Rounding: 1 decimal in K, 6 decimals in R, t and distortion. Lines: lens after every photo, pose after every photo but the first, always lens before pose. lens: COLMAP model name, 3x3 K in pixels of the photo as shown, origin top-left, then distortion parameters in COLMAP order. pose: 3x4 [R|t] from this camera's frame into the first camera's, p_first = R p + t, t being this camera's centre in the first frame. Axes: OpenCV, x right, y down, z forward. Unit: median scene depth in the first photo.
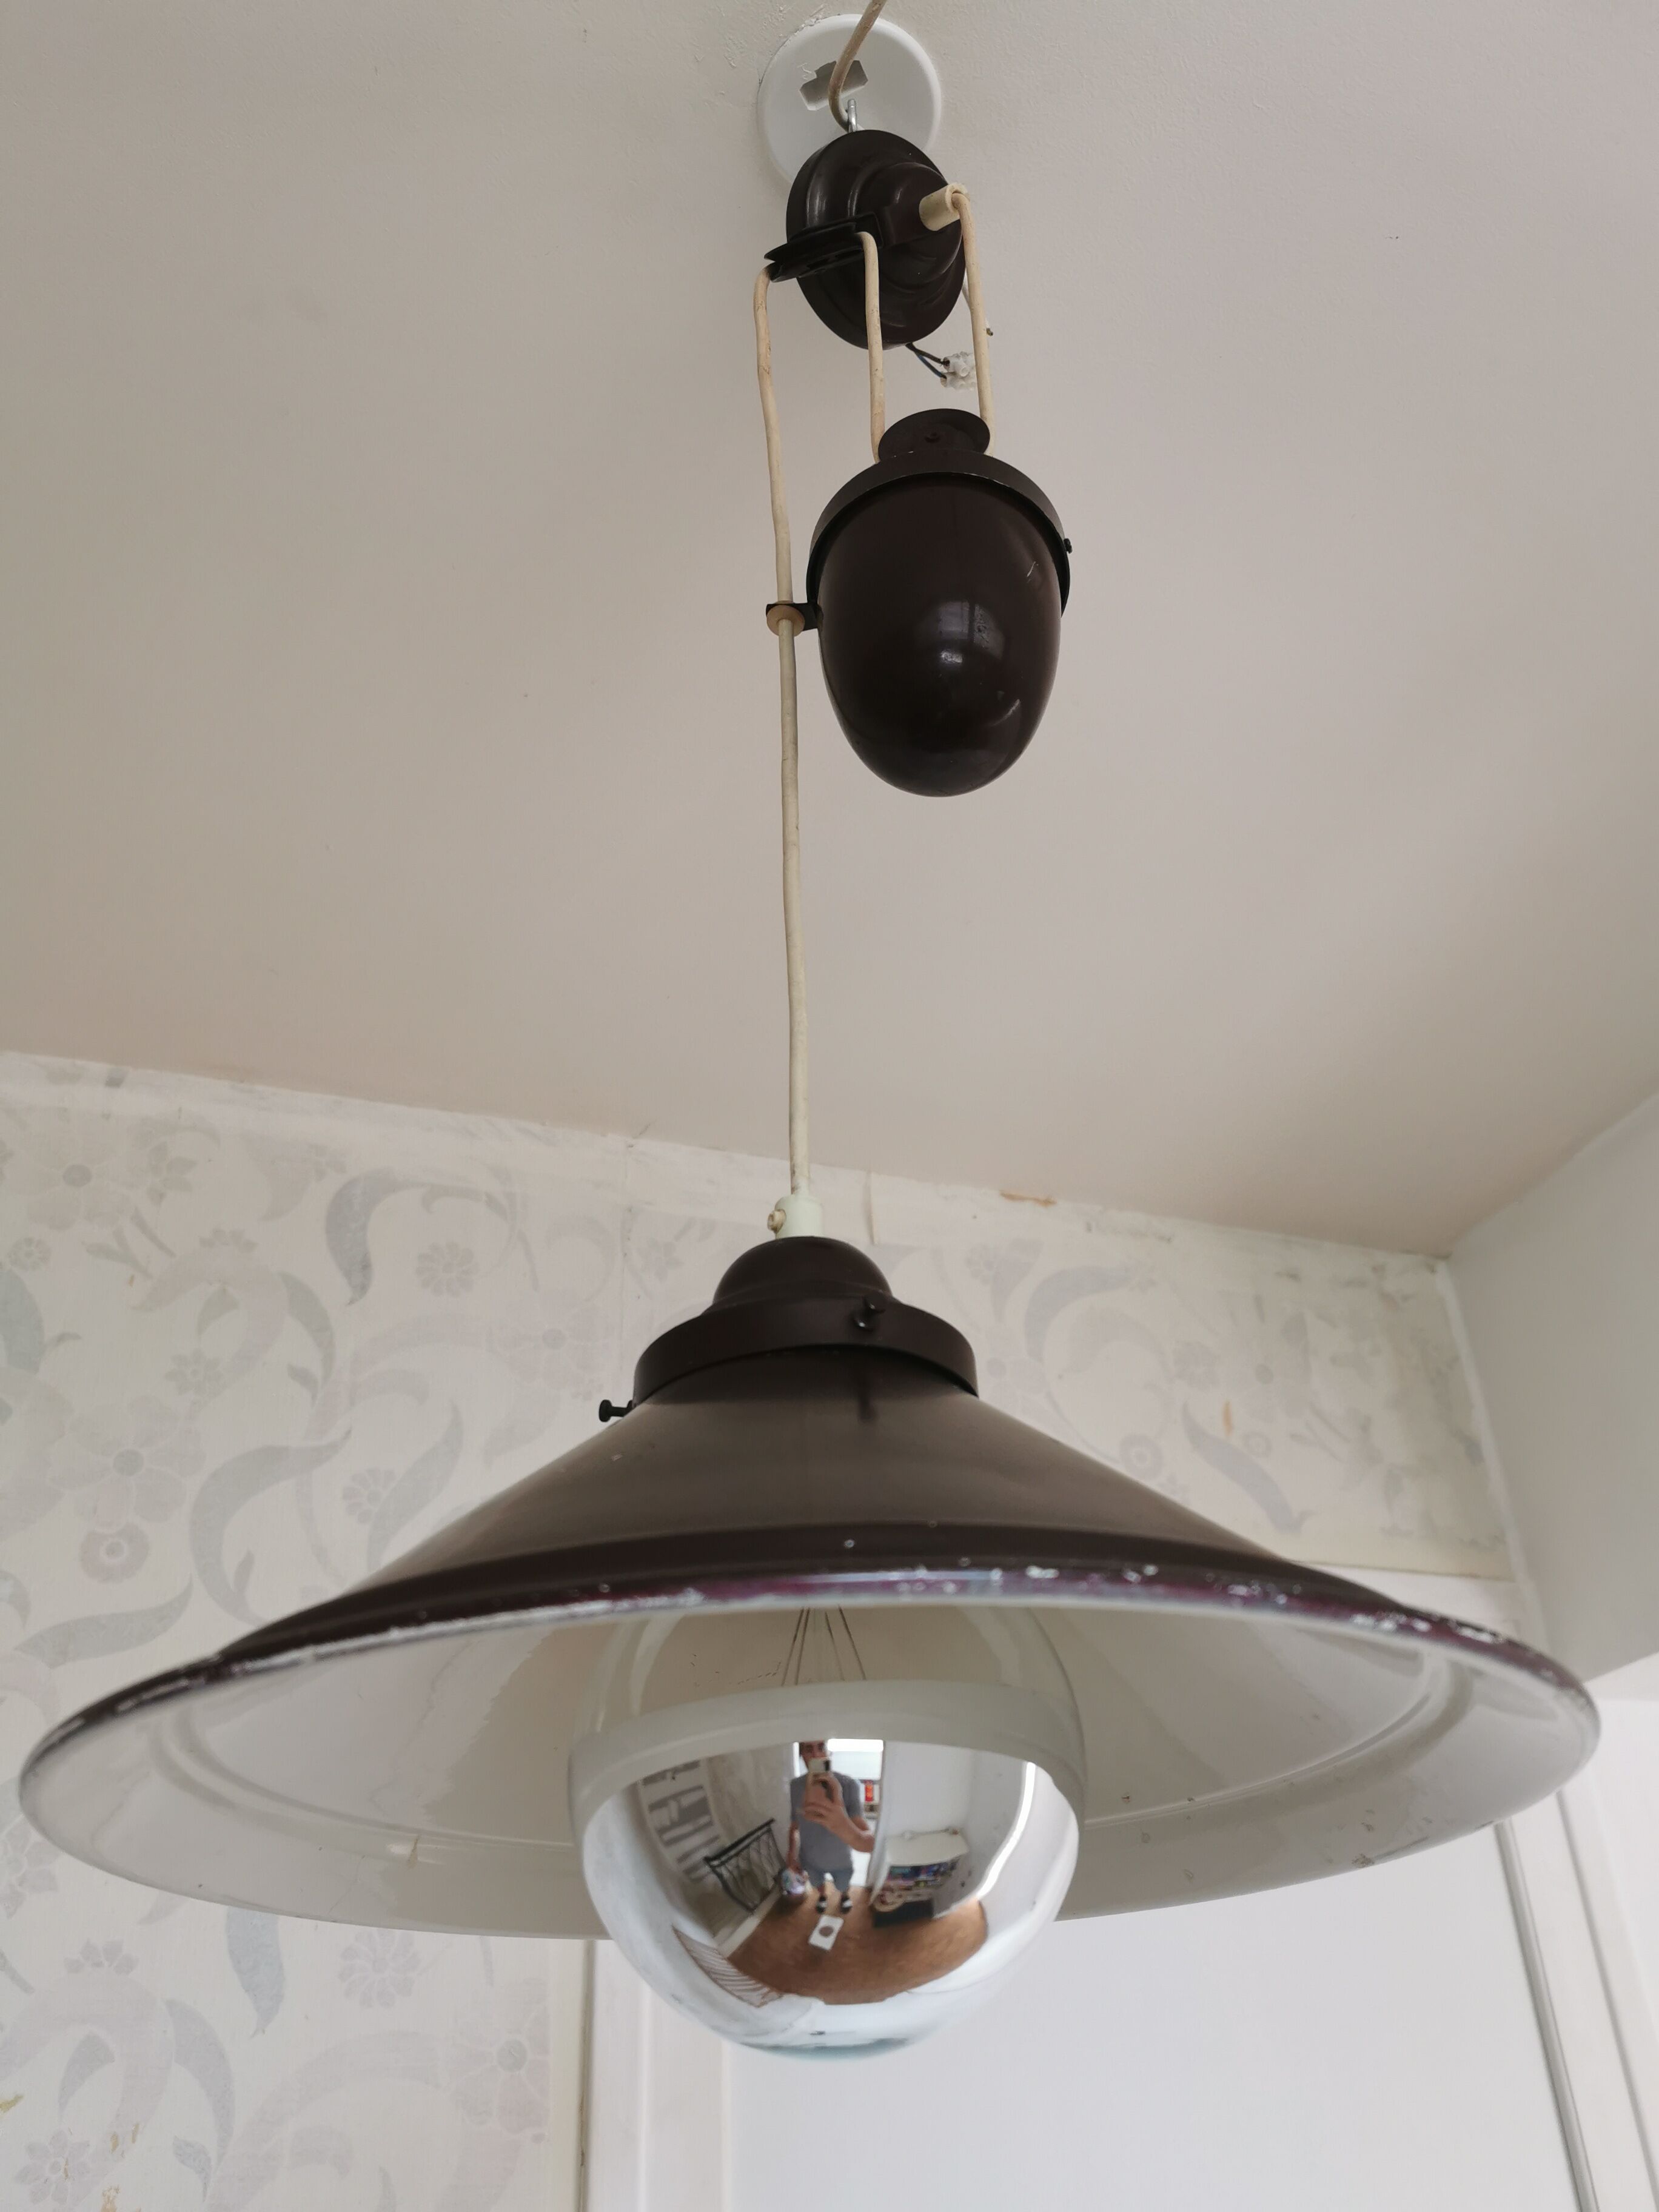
lens RADIAL K [[1733.4, 0, 844.2], [0, 1733.4, 1106.4], [0, 0, 1]] dist [0.051556, -0.106611]
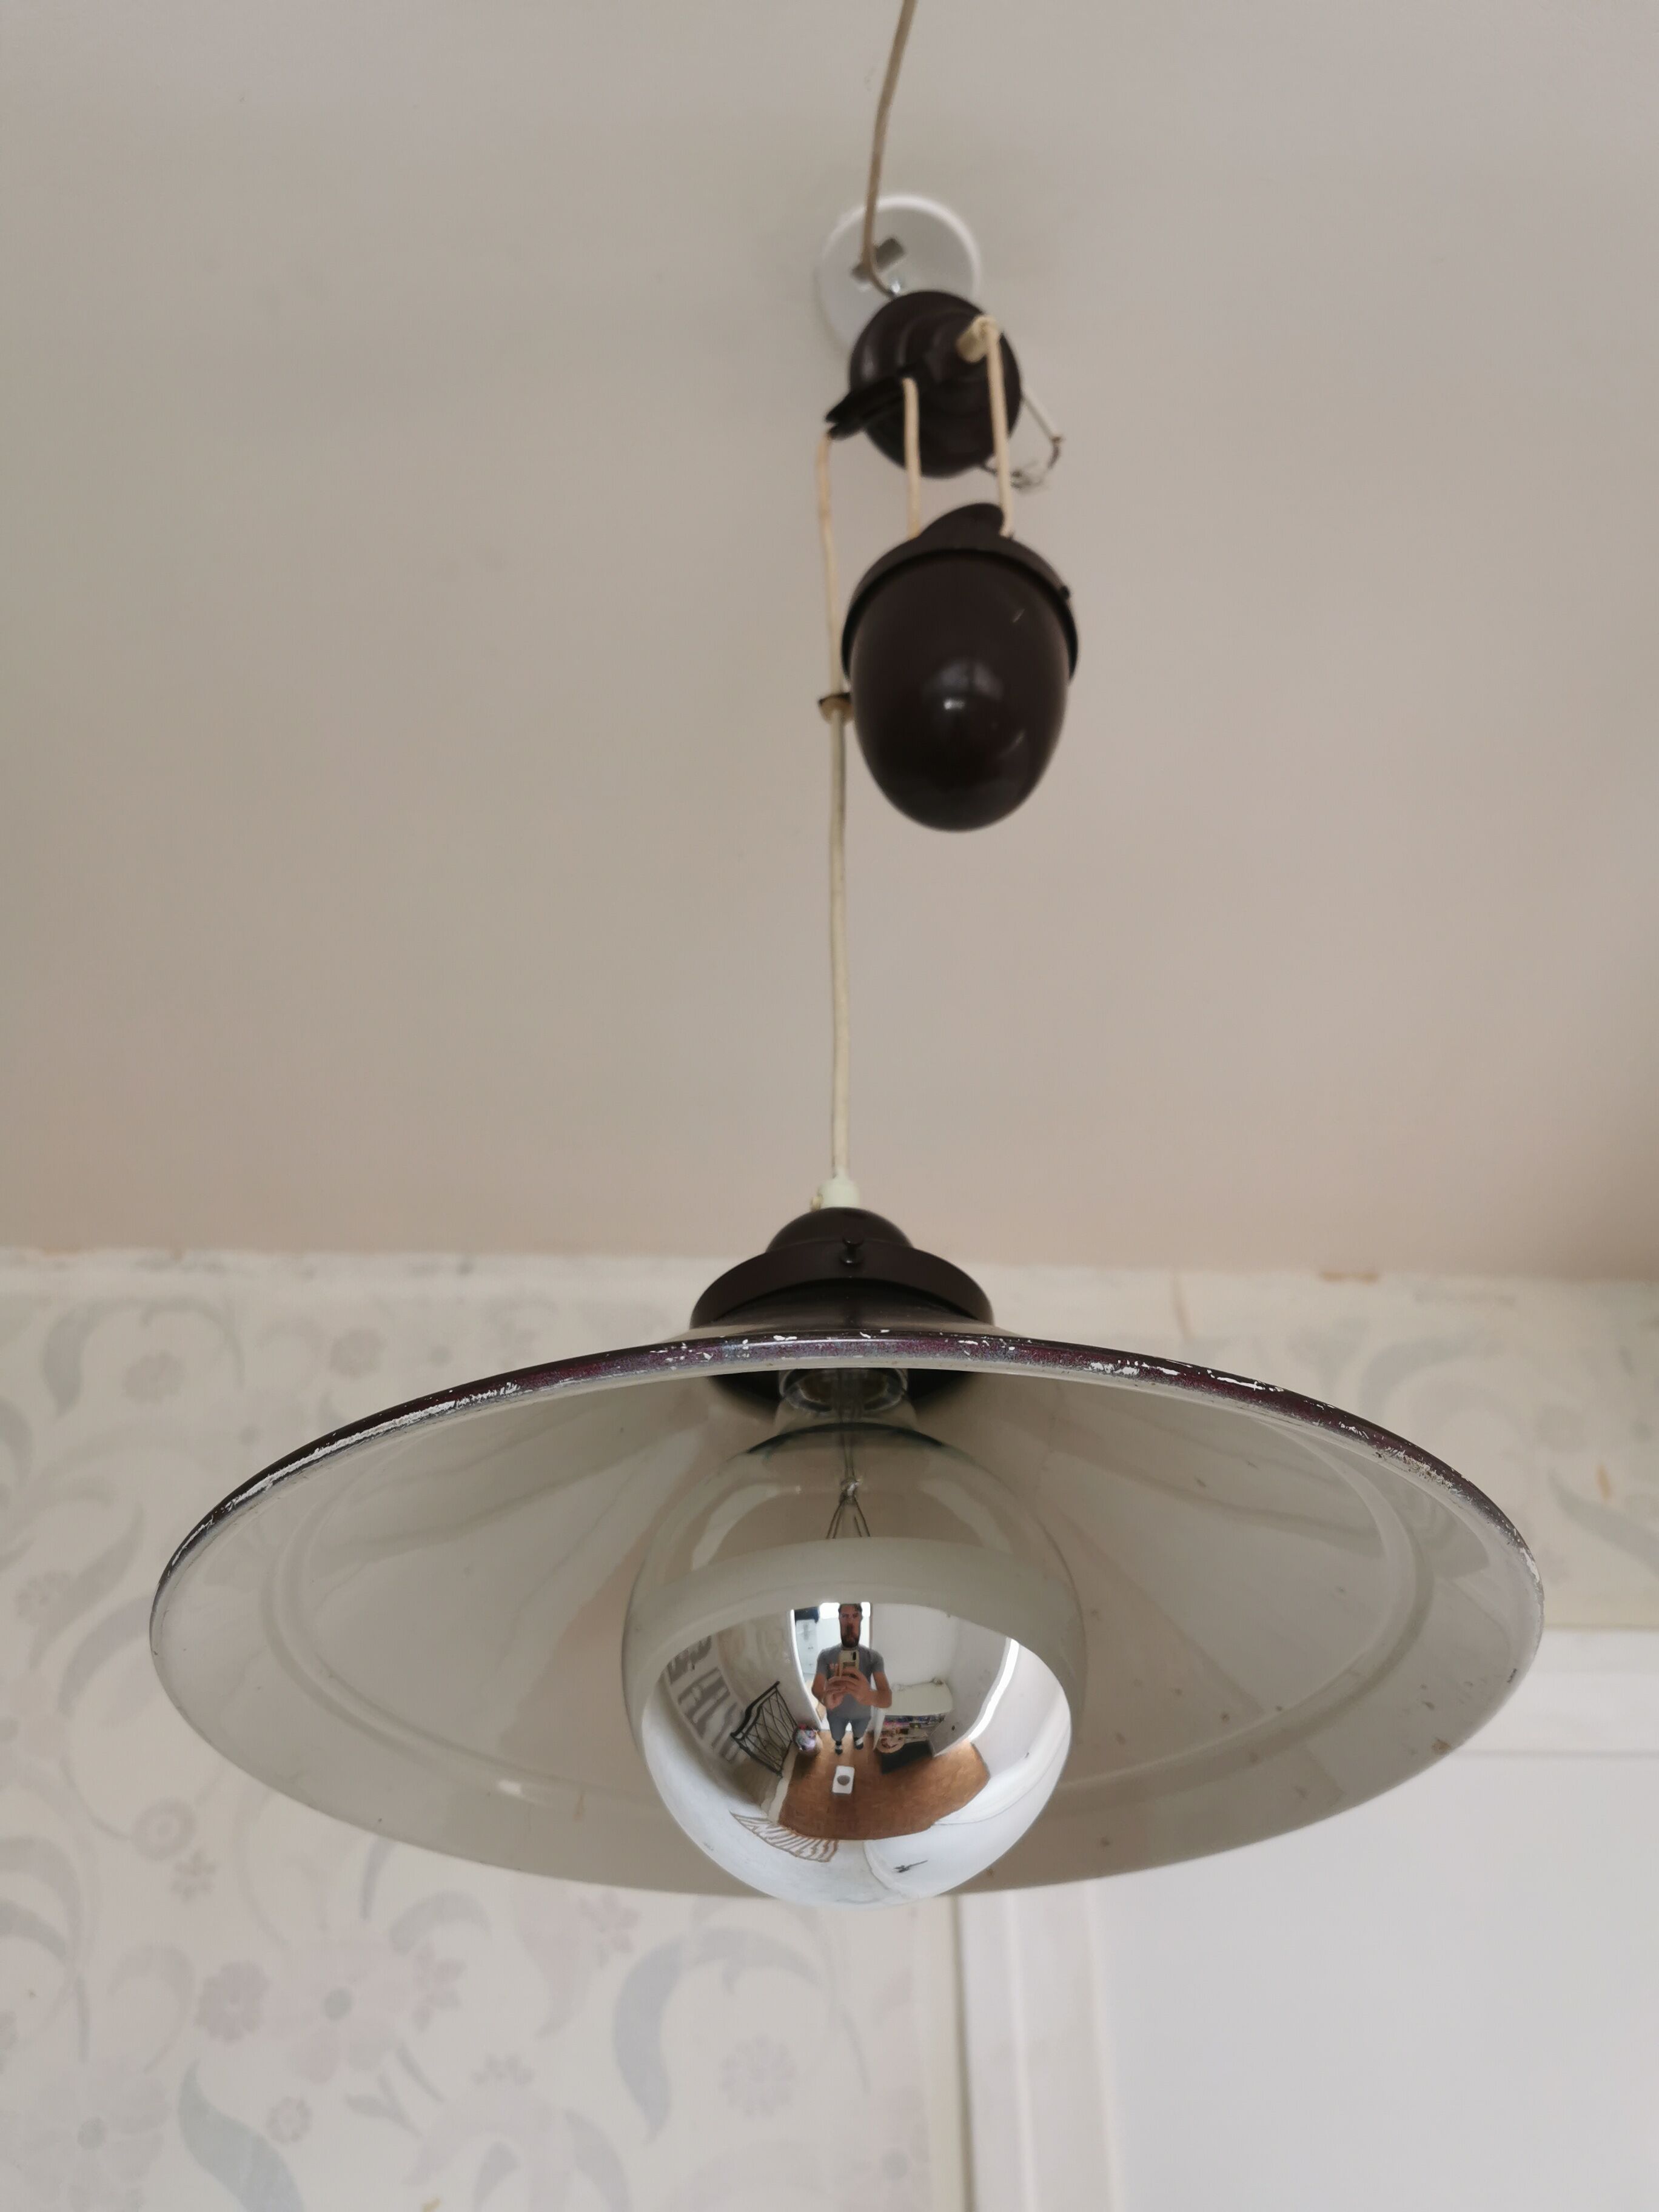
lens RADIAL K [[1759.8, 0, 829.5], [0, 1759.8, 1106.0], [0, 0, 1]] dist [0.045635, -0.090252]
pose [[0.959739, -0.153068, -0.235522, 0.095959], [0.126906, 0.984312, -0.122578, 0.056205], [0.250590, 0.087753, 0.964108, -0.042099]]
